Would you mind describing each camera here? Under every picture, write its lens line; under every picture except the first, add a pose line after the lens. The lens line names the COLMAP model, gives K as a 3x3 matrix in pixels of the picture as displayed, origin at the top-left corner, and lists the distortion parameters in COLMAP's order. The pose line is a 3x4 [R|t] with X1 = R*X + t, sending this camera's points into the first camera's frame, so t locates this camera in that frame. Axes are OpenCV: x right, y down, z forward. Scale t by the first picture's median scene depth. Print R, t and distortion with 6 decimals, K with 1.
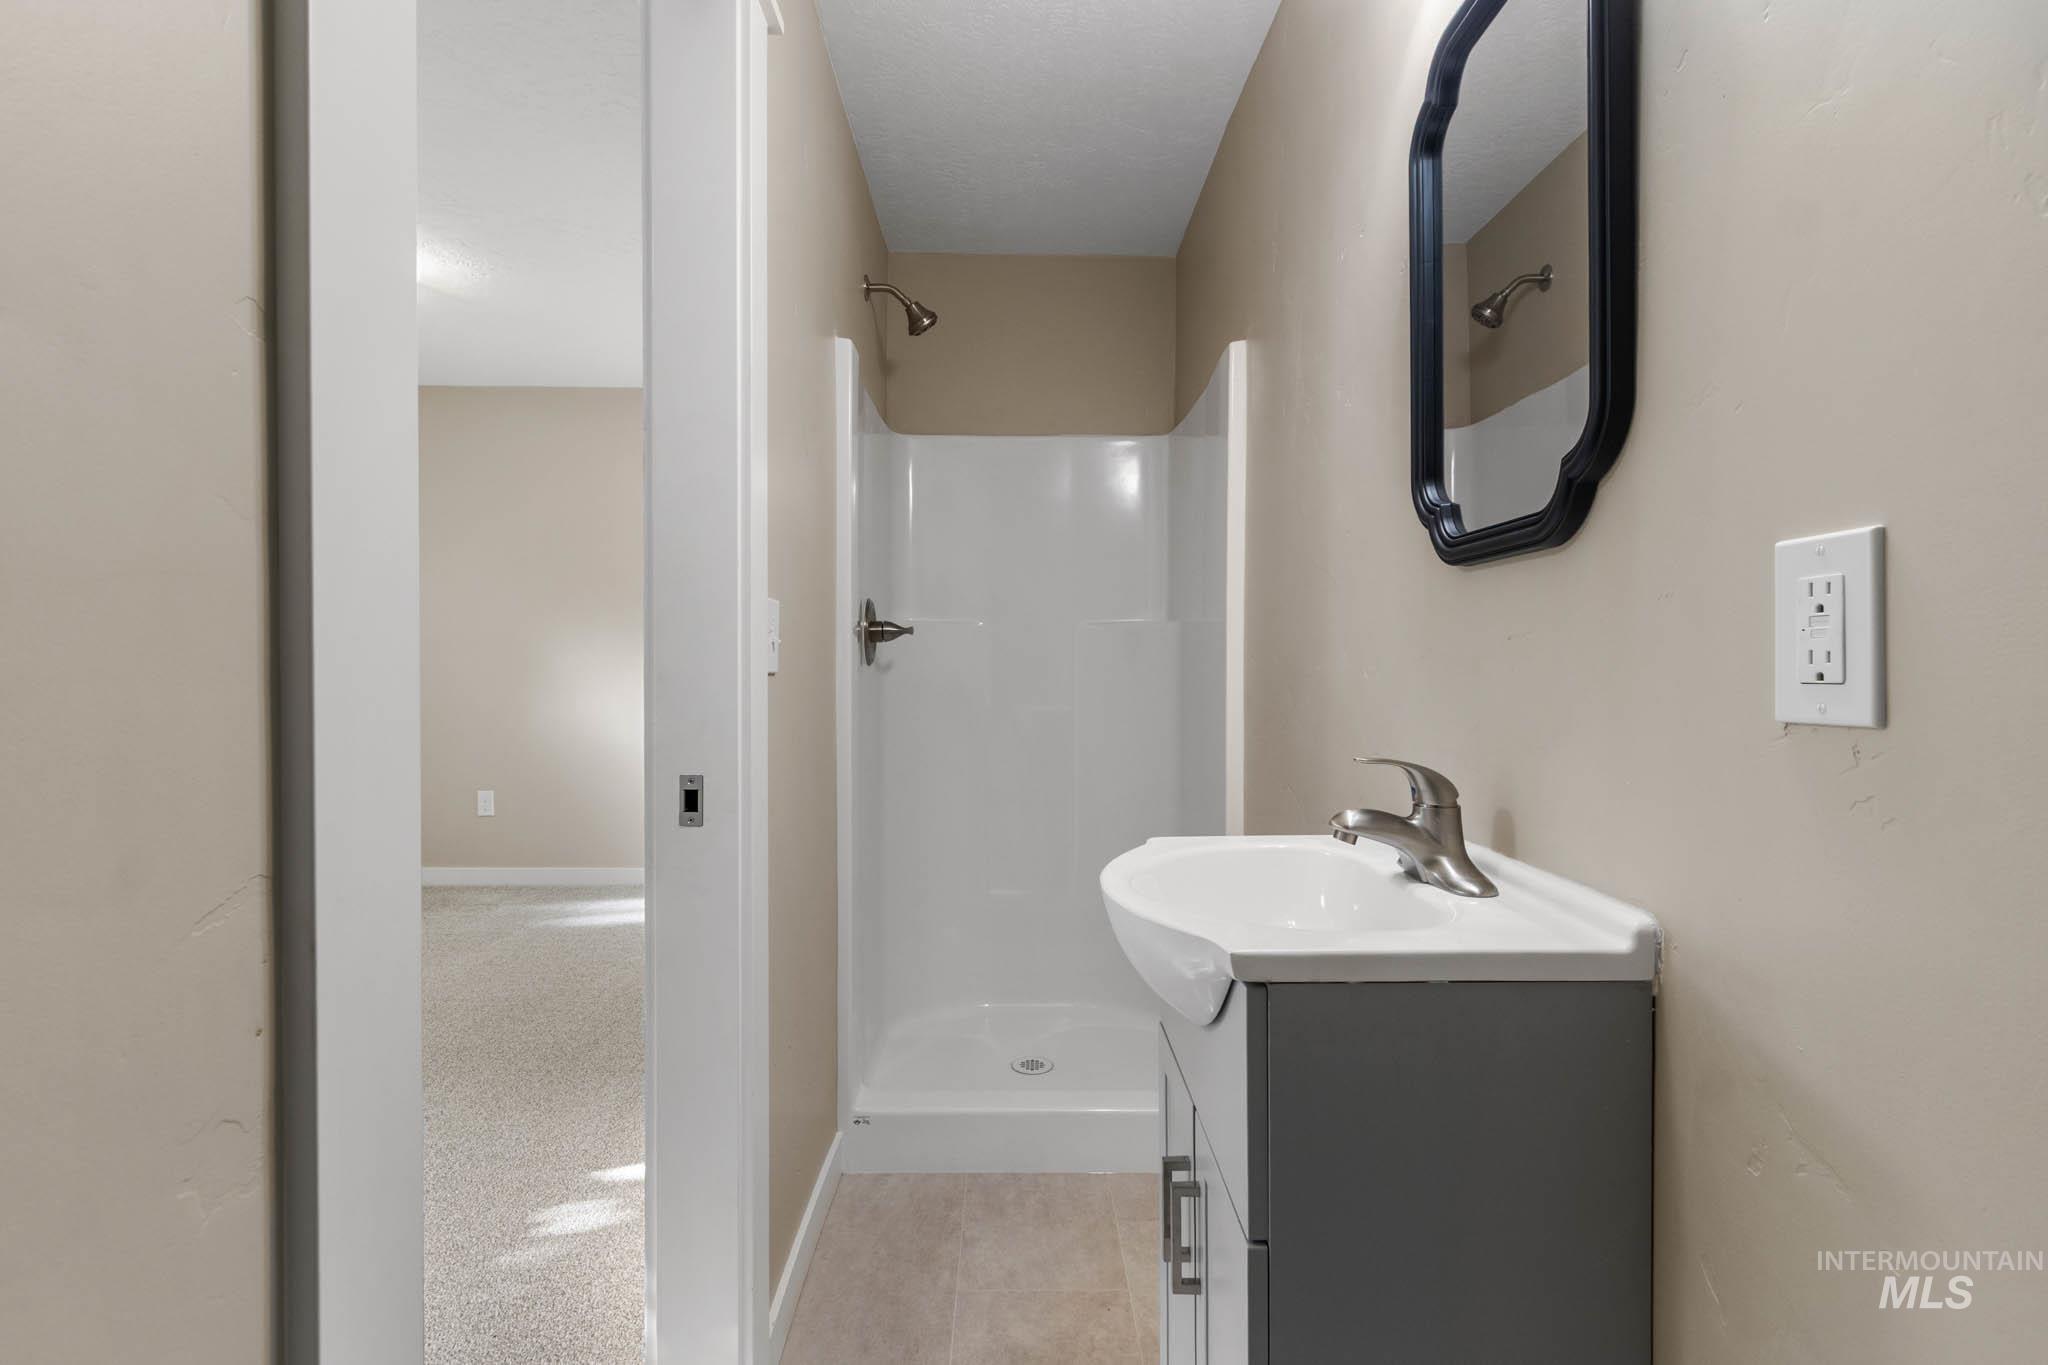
lens RADIAL K [[973.5, 0, 1020.1], [0, 973.5, 664.8], [0, 0, 1]] dist [0.007174, 0.000740]
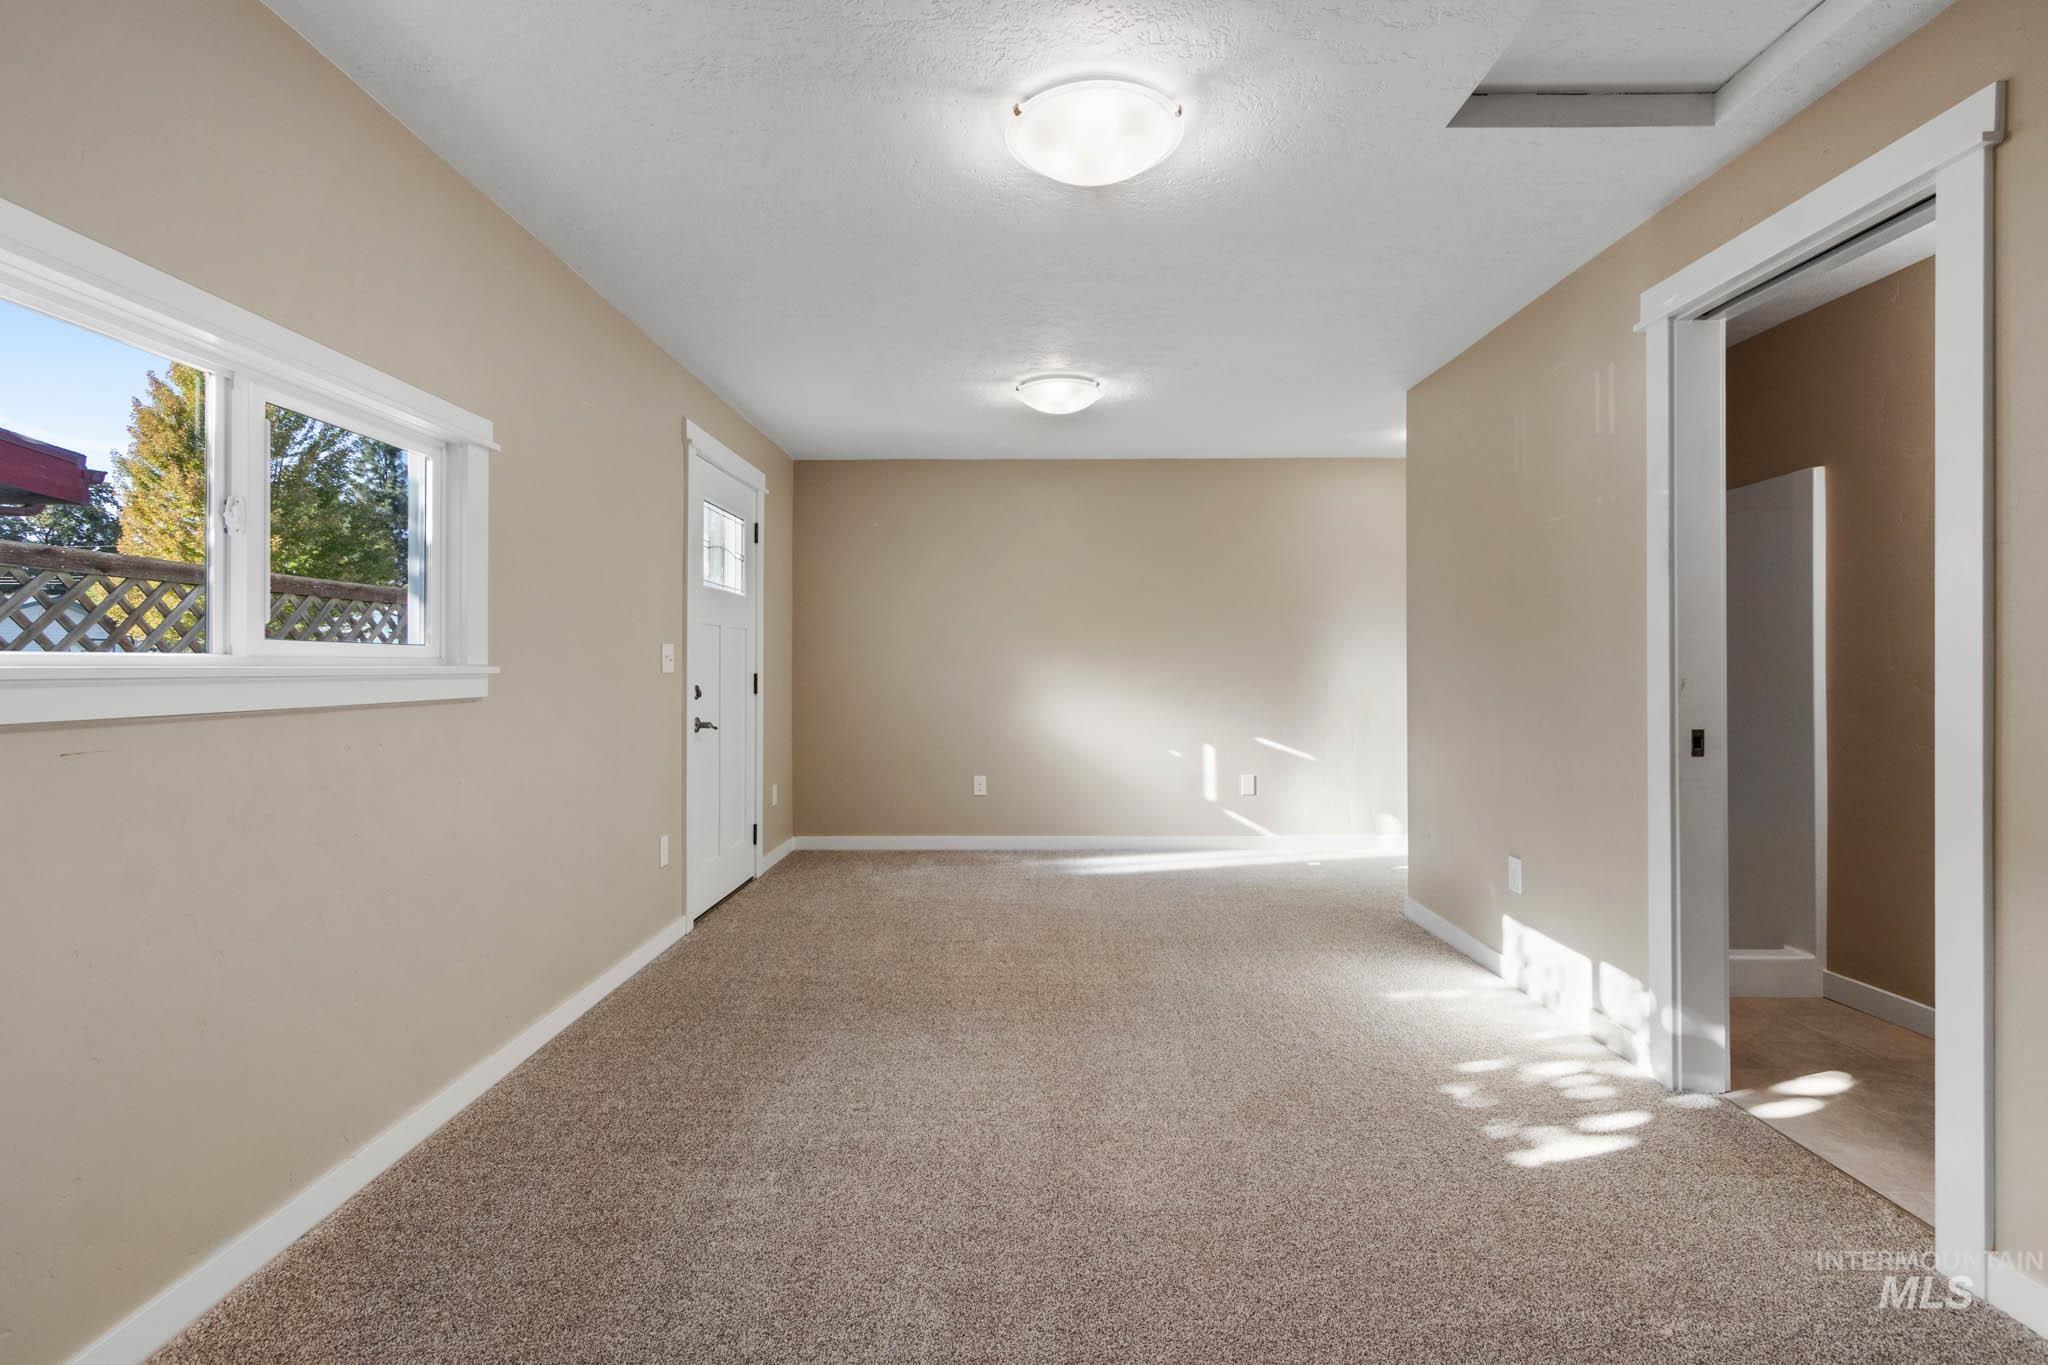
lens RADIAL K [[973.5, 0, 1025.0], [0, 973.5, 667.2], [0, 0, 1]] dist [0.007174, 0.000740]
pose [[0.999969, -0.002612, 0.007365, -0.549574], [0.002689, 0.999943, -0.010378, 0.000679], [-0.007338, 0.010397, 0.999919, -0.304443]]
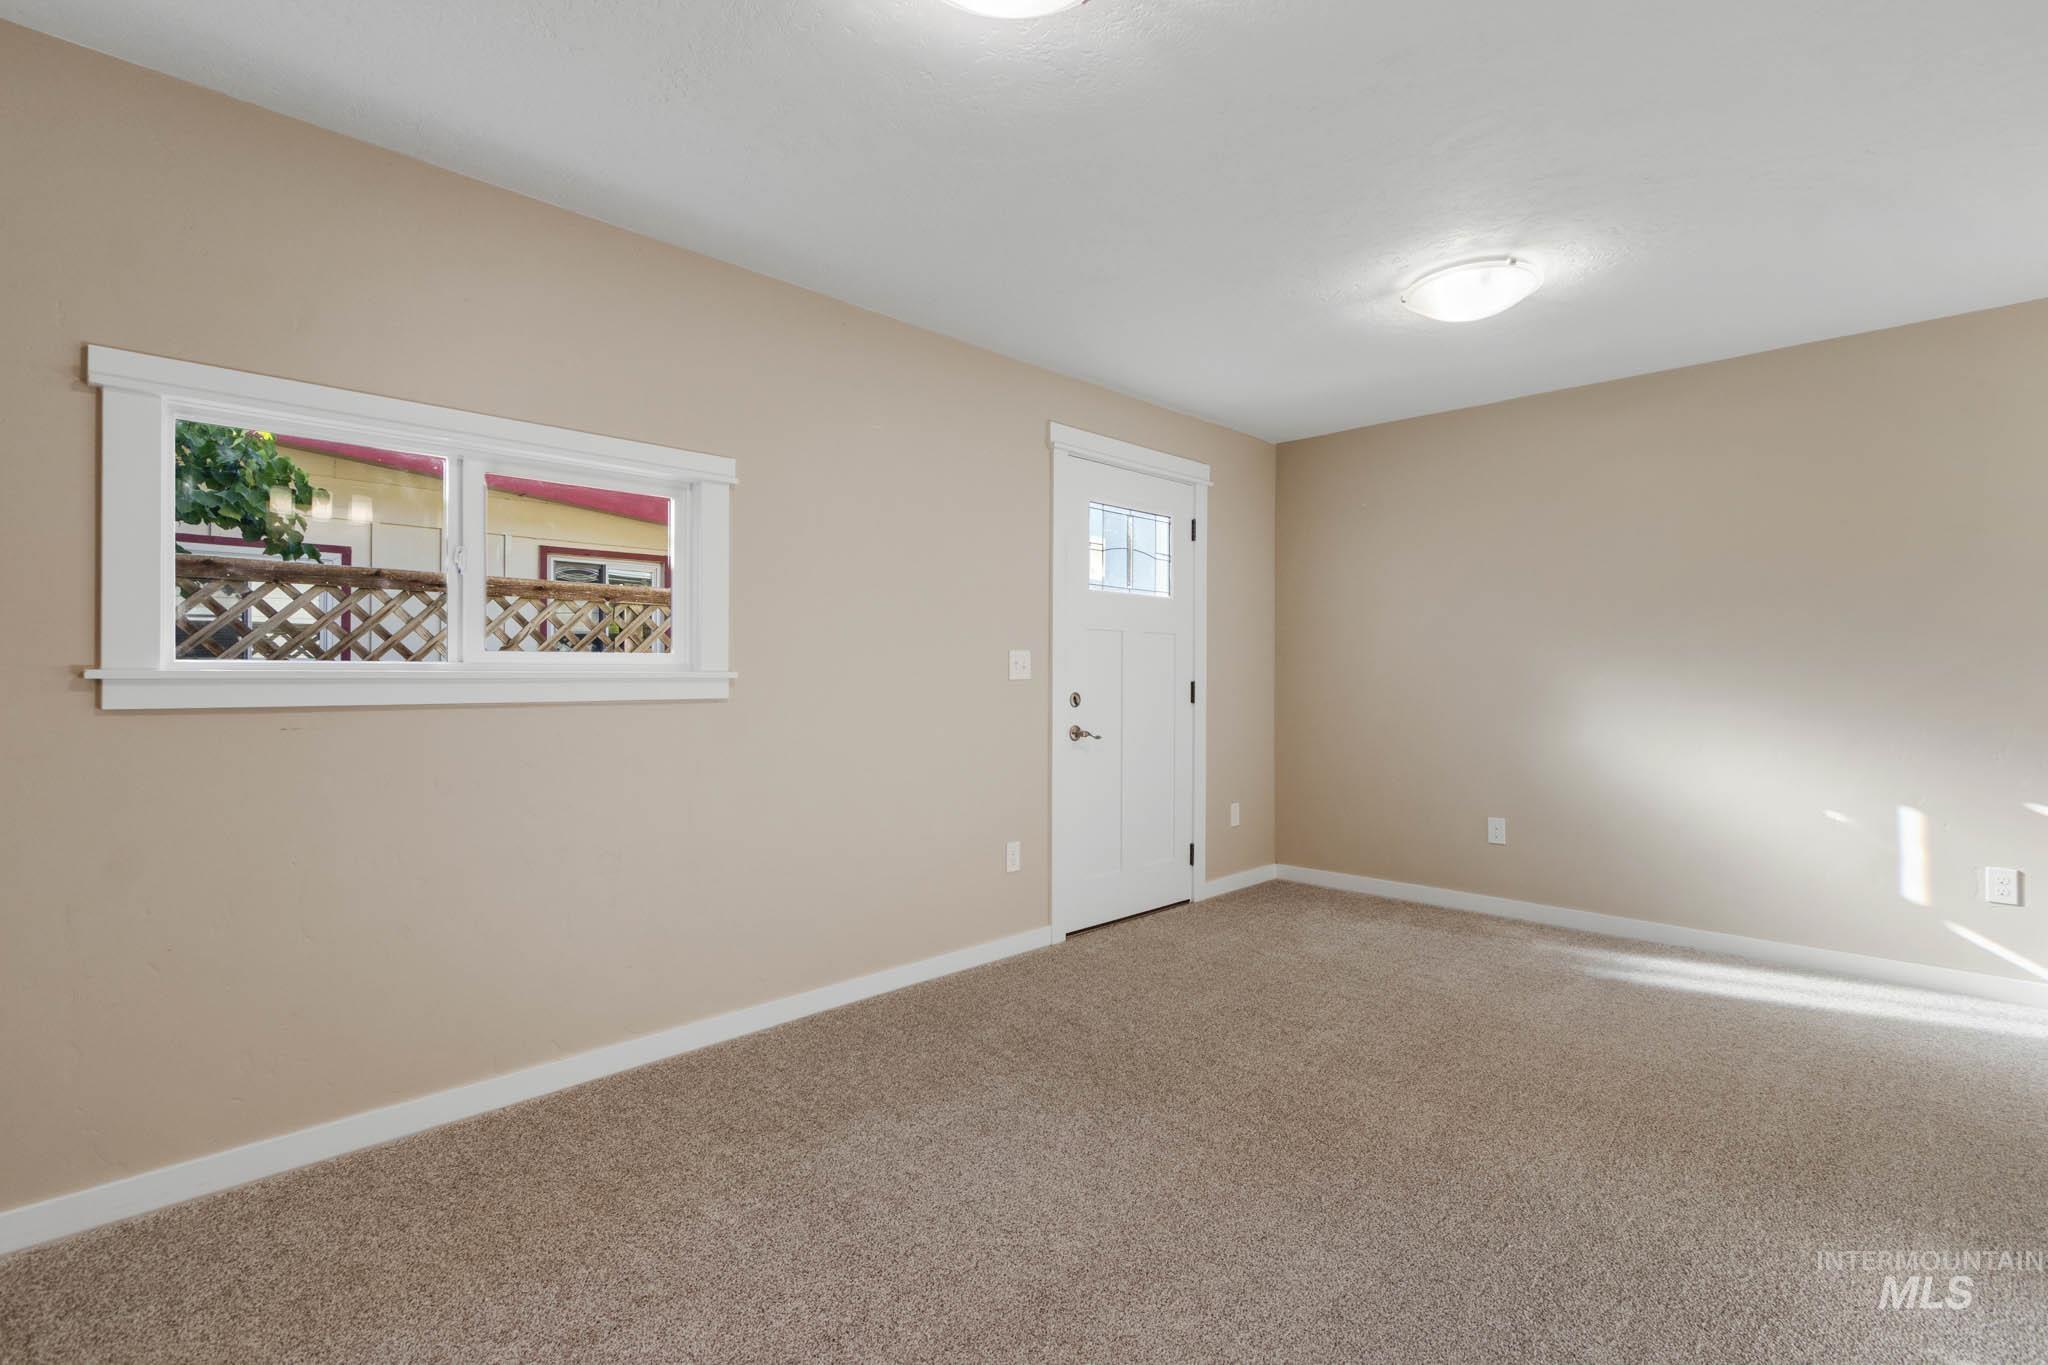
lens RADIAL K [[973.5, 0, 1009.2], [0, 973.5, 673.0], [0, 0, 1]] dist [0.007174, 0.000740]
pose [[0.708132, -0.001945, -0.706077, -0.227558], [-0.008329, 0.999904, -0.011107, -0.000121], [0.706031, 0.013746, 0.708048, -0.034181]]
